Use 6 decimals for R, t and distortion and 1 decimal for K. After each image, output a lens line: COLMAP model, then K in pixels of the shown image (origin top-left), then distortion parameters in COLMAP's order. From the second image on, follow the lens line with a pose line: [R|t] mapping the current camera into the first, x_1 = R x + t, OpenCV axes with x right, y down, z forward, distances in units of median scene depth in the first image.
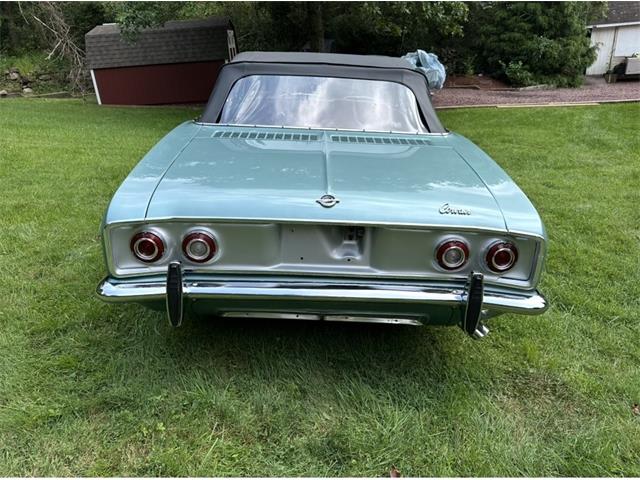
lens RADIAL K [[449.2, 0, 323.3], [0, 449.2, 235.4], [0, 0, 1]] dist [0.004152, -0.004329]
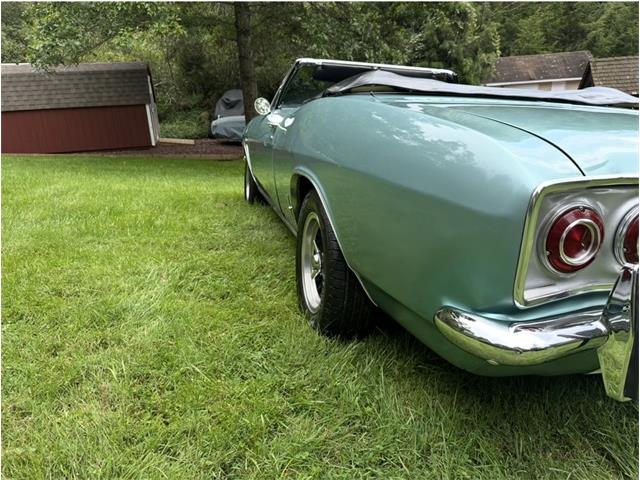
lens RADIAL K [[443.0, 0, 323.7], [0, 443.0, 241.0], [0, 0, 1]] dist [0.052630, -0.063100]
pose [[0.973345, -0.053231, 0.223082, -0.078785], [0.077543, 0.991791, -0.101675, 0.006173], [-0.215838, 0.116264, 0.969483, 0.063889]]
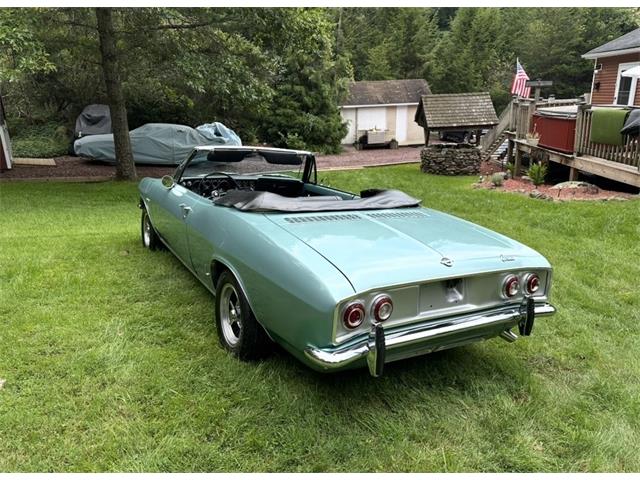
lens RADIAL K [[443.0, 0, 323.7], [0, 443.0, 241.0], [0, 0, 1]] dist [0.052630, -0.063100]
pose [[0.868386, -0.097875, 0.486134, -0.108671], [0.154265, 0.985005, -0.077251, -0.010074], [-0.471283, 0.142077, 0.870463, -0.005404]]
